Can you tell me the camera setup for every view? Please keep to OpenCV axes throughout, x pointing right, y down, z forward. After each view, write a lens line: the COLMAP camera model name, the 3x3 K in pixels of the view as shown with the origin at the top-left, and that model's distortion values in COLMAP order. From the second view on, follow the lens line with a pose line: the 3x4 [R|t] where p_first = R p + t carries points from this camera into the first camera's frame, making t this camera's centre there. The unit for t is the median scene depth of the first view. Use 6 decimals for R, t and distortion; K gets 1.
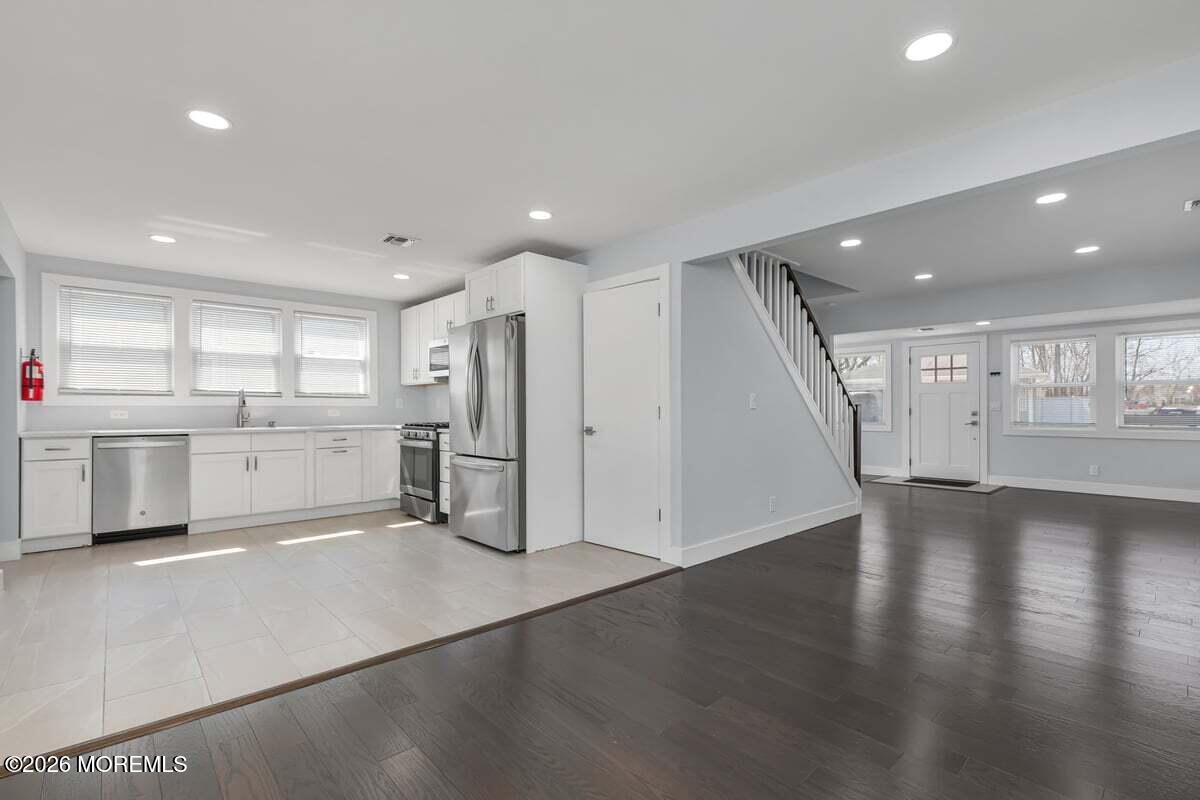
lens RADIAL K [[547.4, 0, 600.7], [0, 547.4, 405.4], [0, 0, 1]] dist [-0.001257, 0.001450]
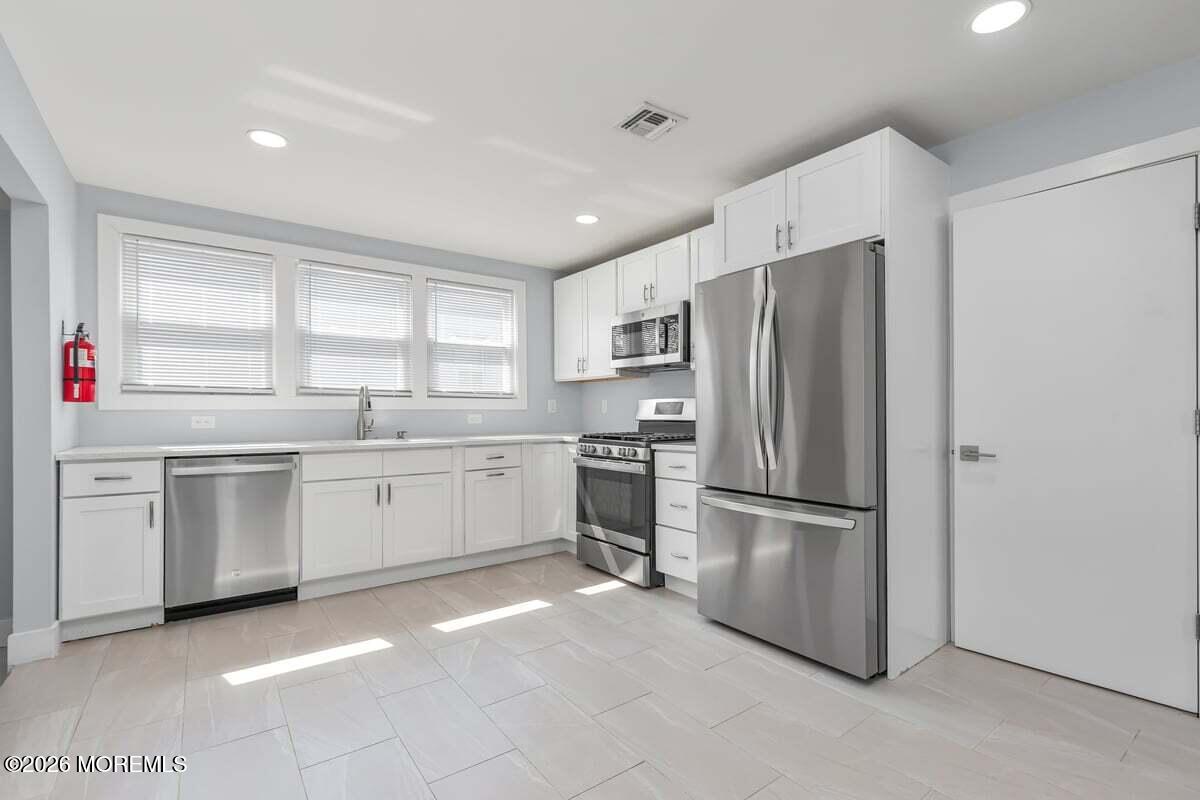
lens RADIAL K [[547.4, 0, 599.7], [0, 547.4, 407.2], [0, 0, 1]] dist [-0.001257, 0.001450]
pose [[0.994844, -0.001946, -0.101394, -0.317355], [0.001780, 0.999997, -0.001722, -0.000291], [0.101397, 0.001533, 0.994845, 0.369272]]
